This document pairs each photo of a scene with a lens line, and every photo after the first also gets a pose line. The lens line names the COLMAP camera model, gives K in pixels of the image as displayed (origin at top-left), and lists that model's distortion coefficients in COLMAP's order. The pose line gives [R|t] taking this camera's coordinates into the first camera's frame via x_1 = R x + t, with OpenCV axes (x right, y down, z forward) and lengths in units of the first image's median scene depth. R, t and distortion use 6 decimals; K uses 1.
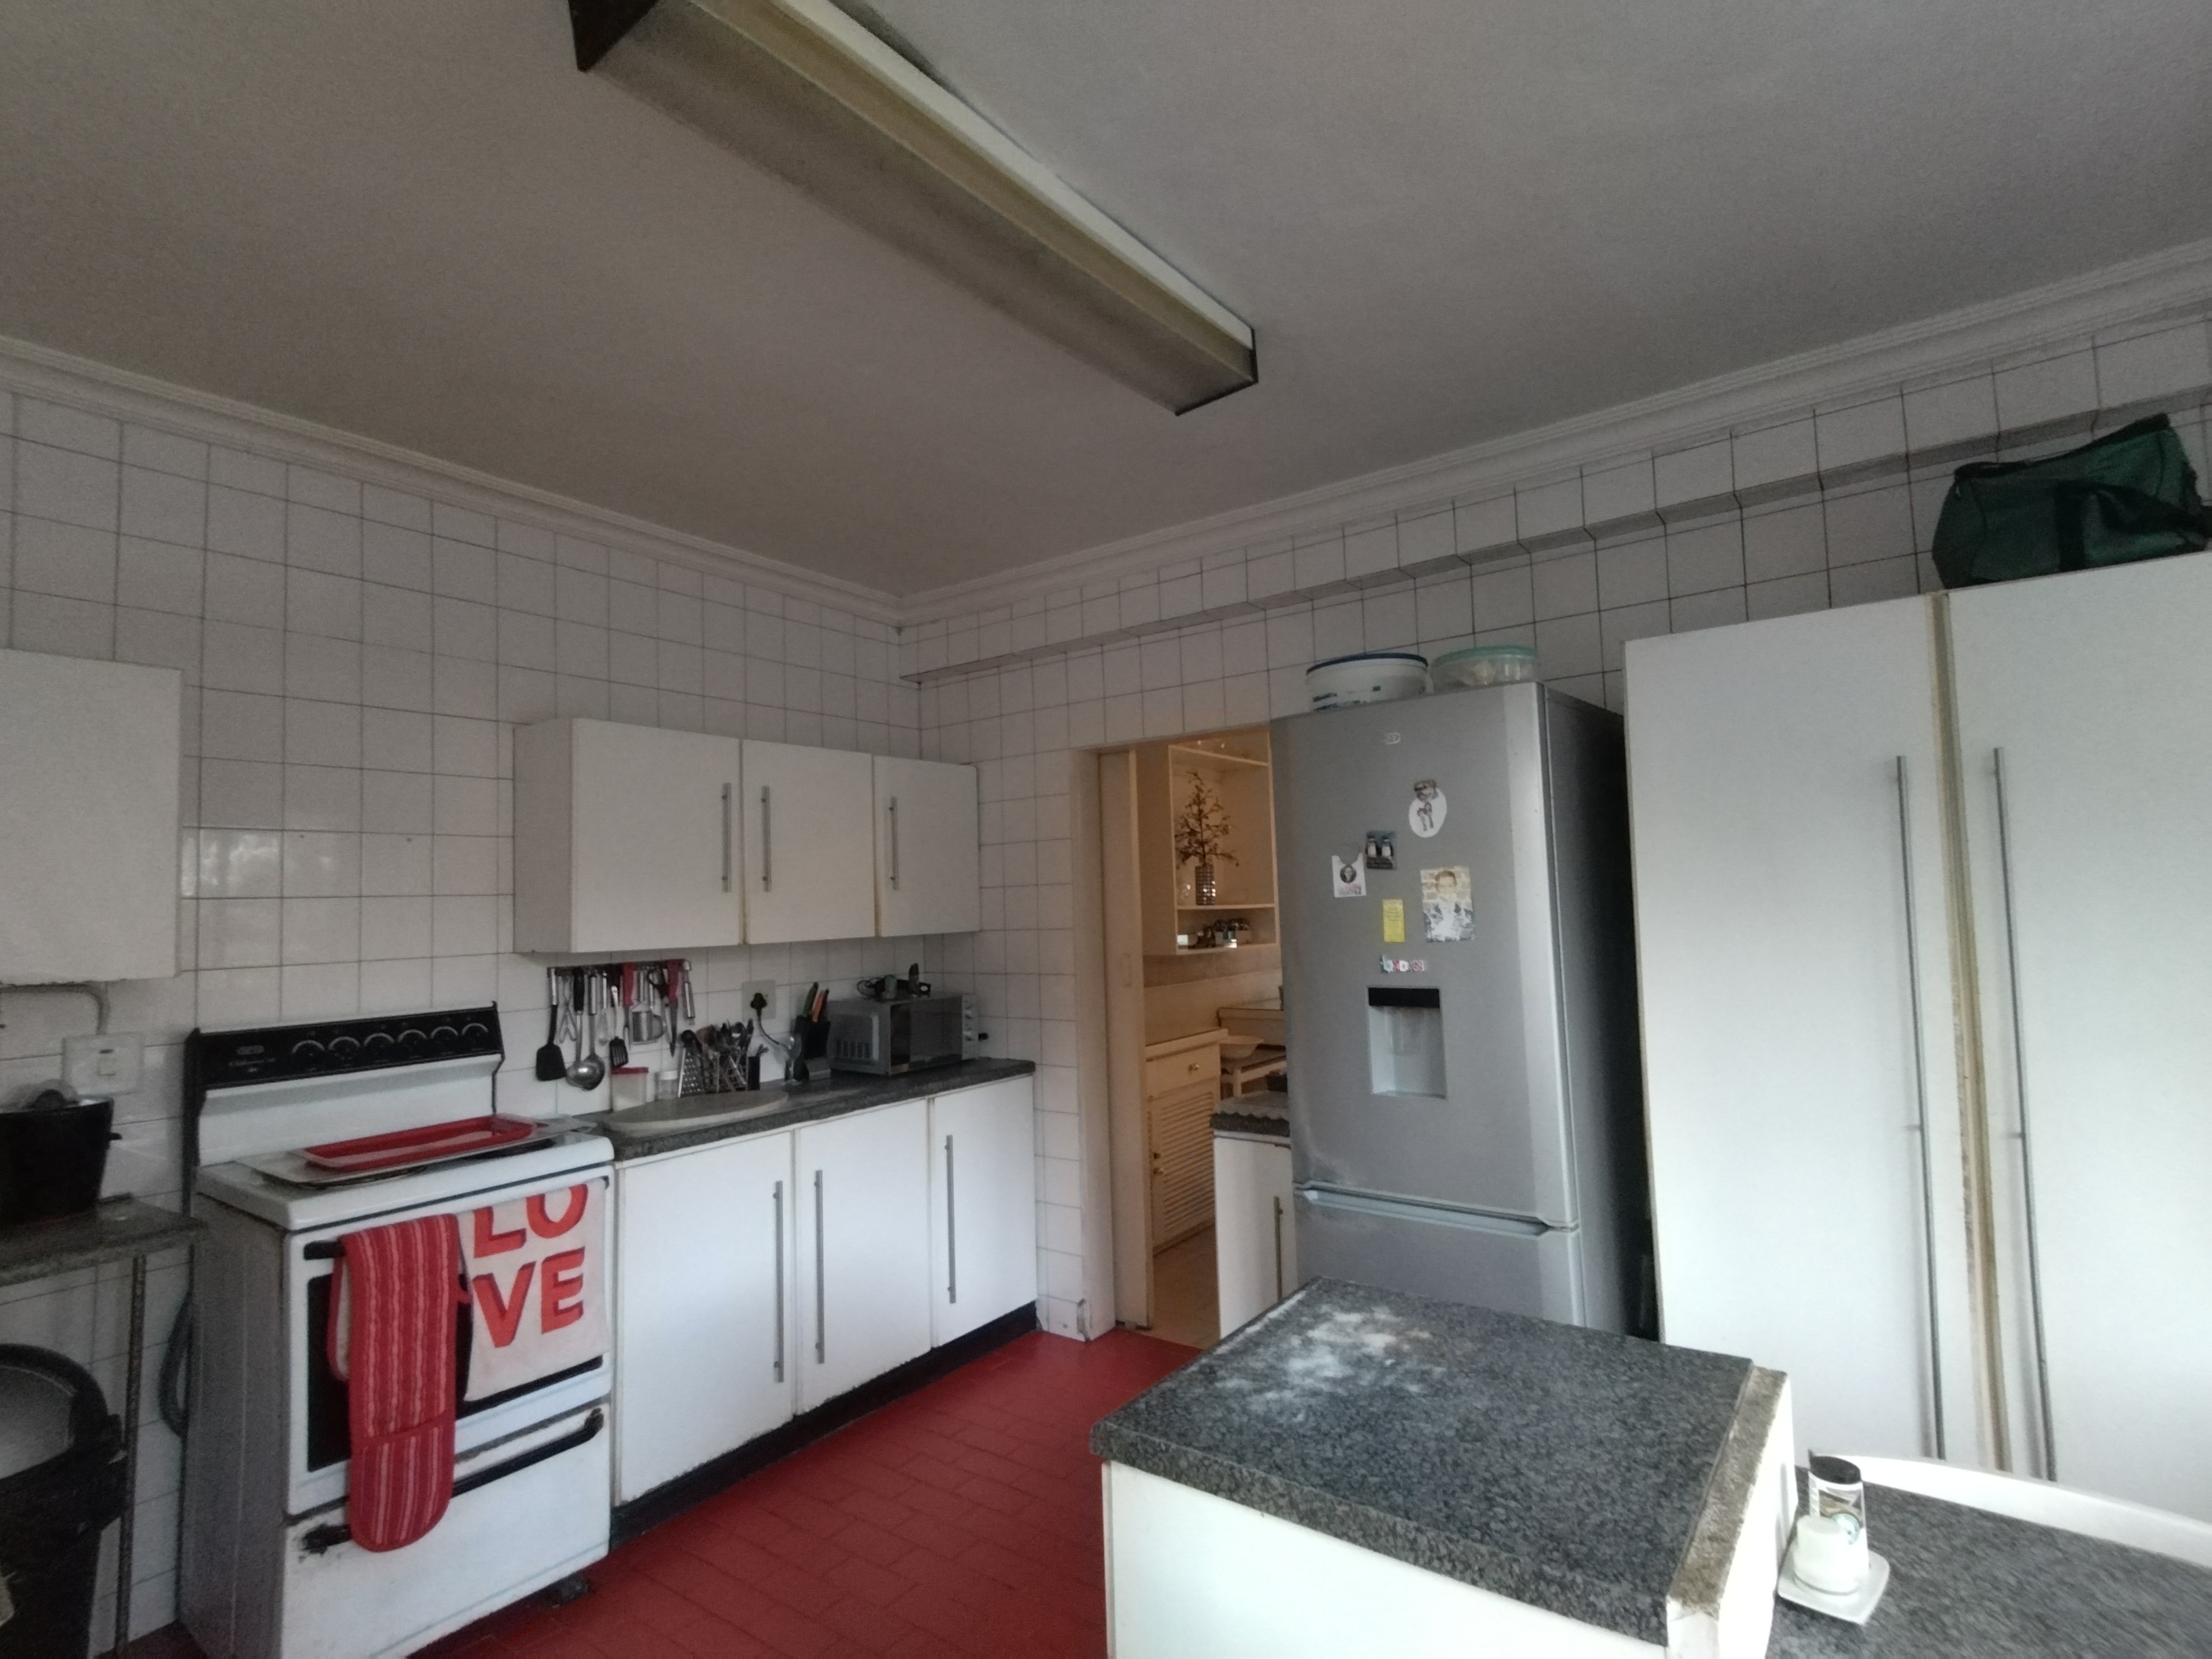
lens RADIAL K [[1092.5, 0, 1099.2], [0, 1092.5, 833.6], [0, 0, 1]] dist [0.055789, -0.035603]
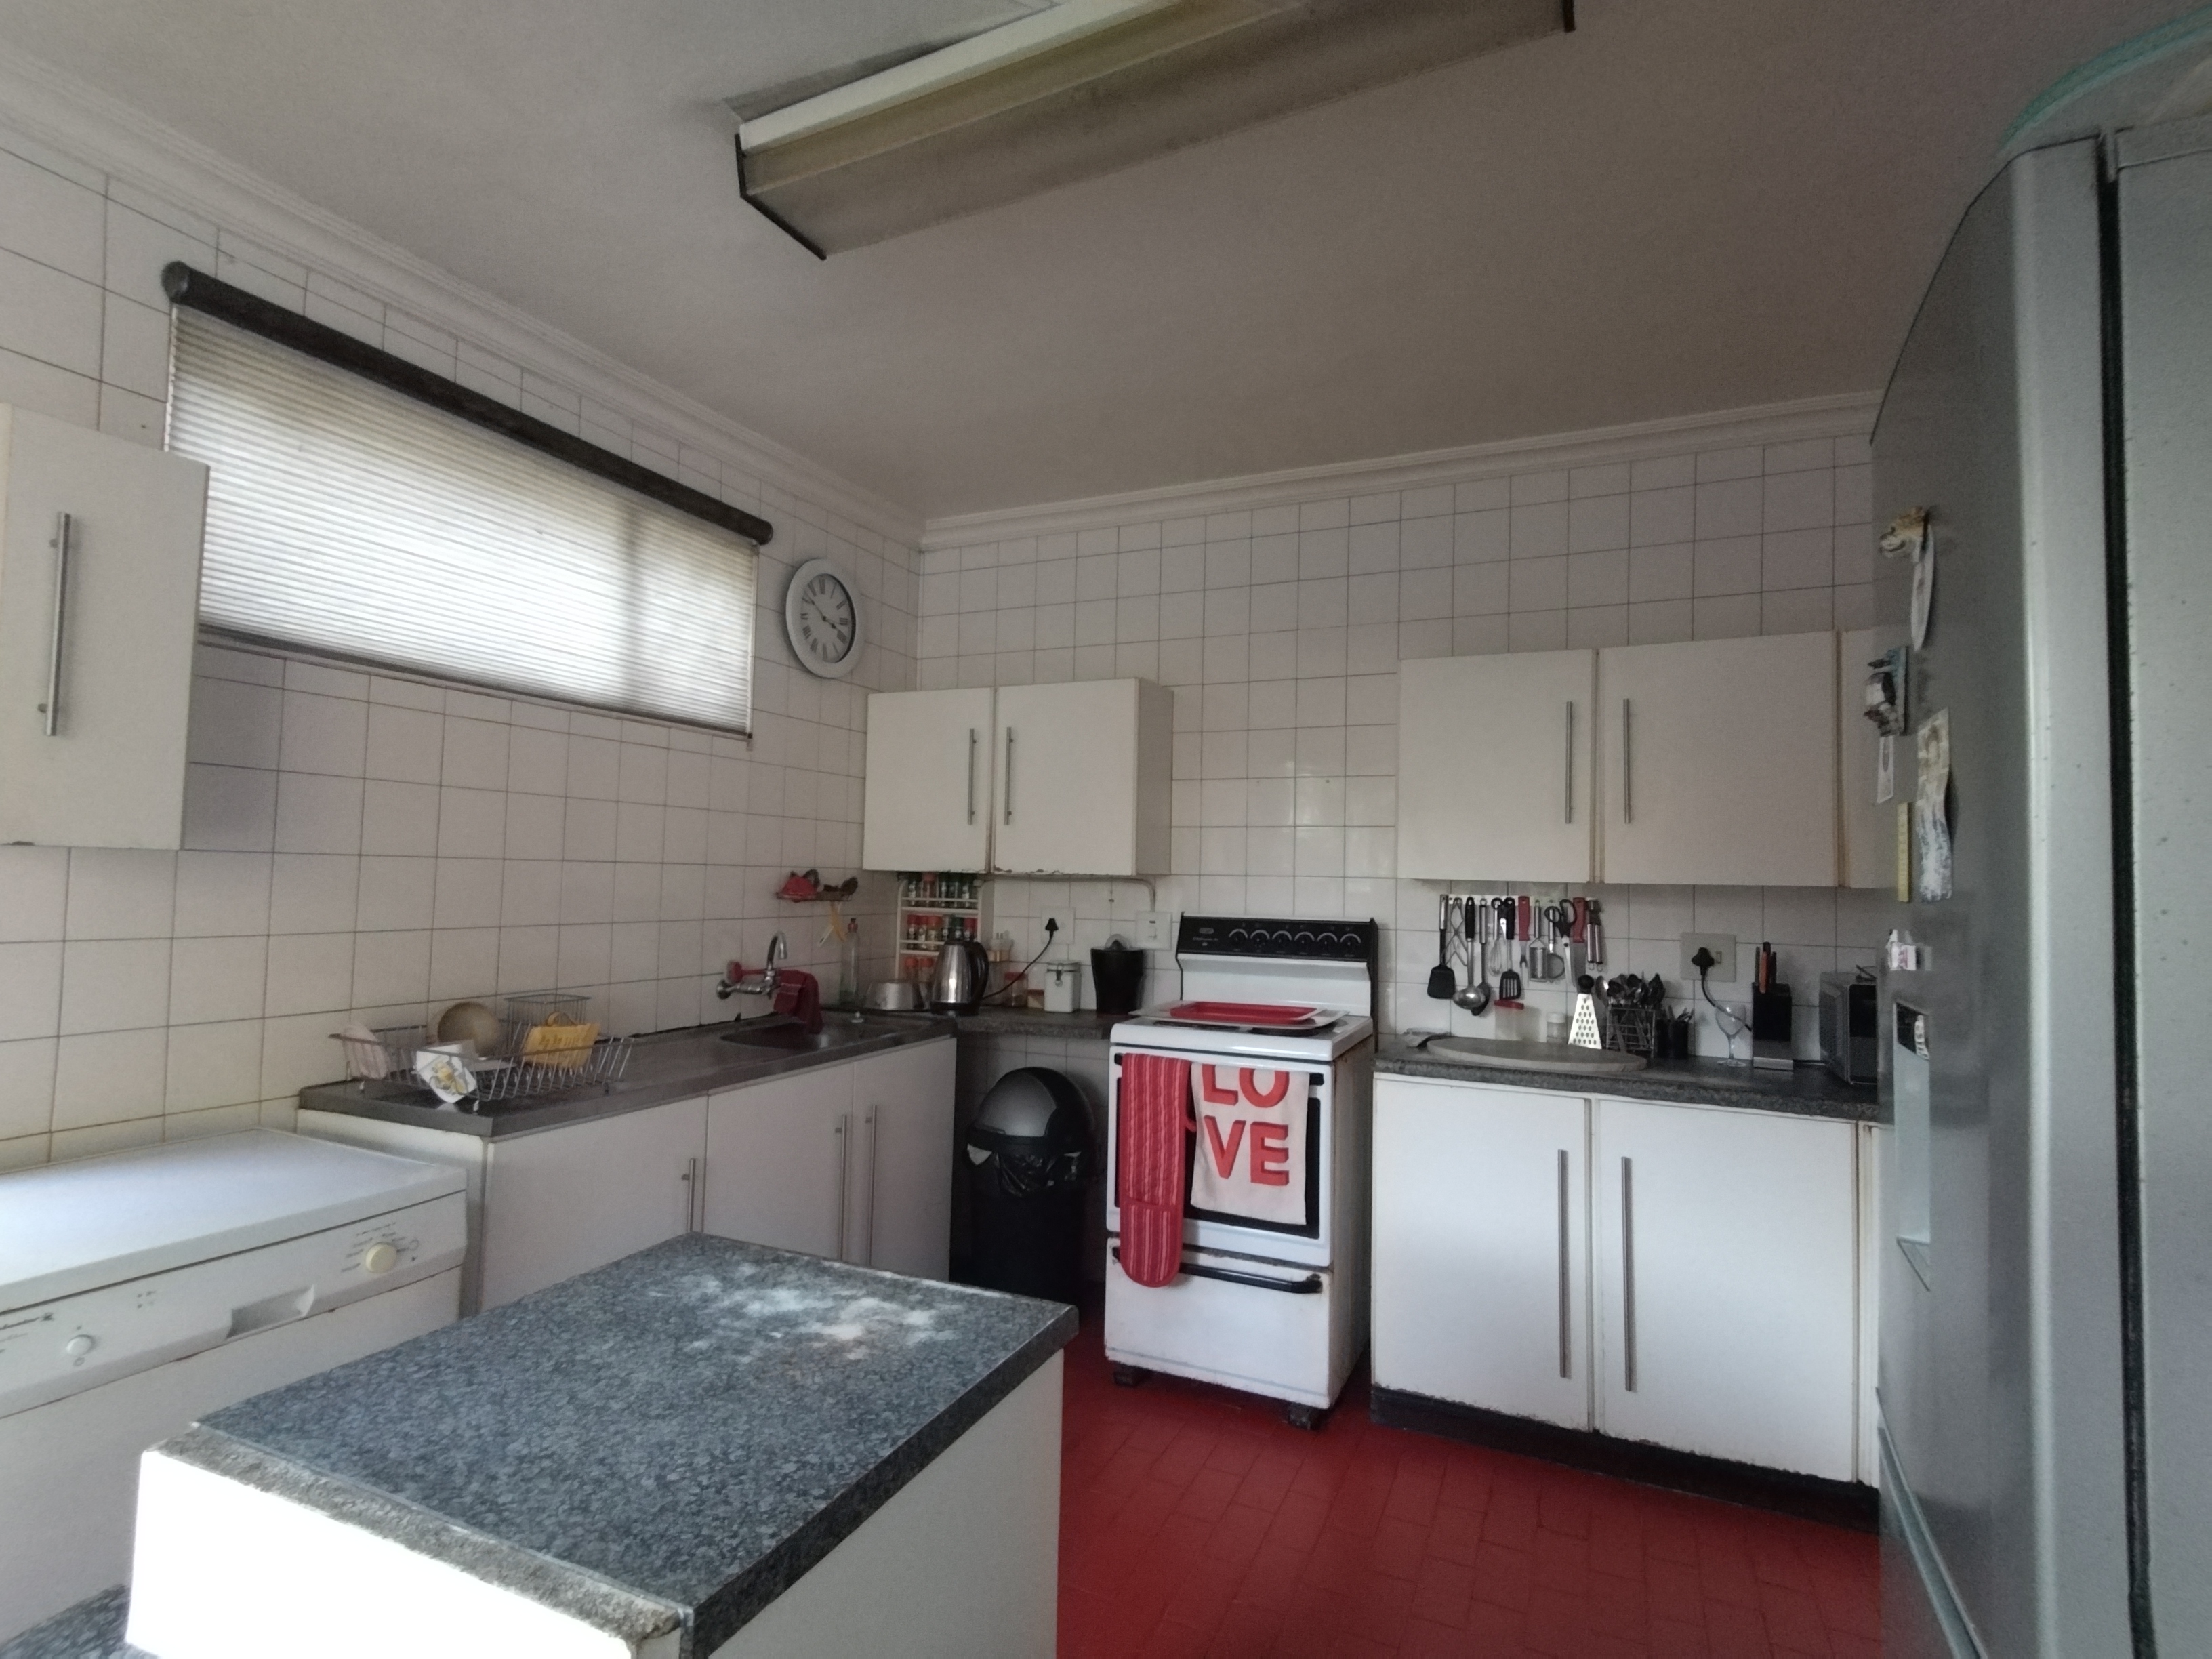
lens RADIAL K [[1092.6, 0, 1100.3], [0, 1092.6, 833.9], [0, 0, 1]] dist [0.055198, -0.034774]
pose [[0.210641, -0.002163, -0.977561, 0.640955], [0.039029, 0.999219, 0.006198, 0.057587], [0.976784, -0.039459, 0.210560, 0.608570]]
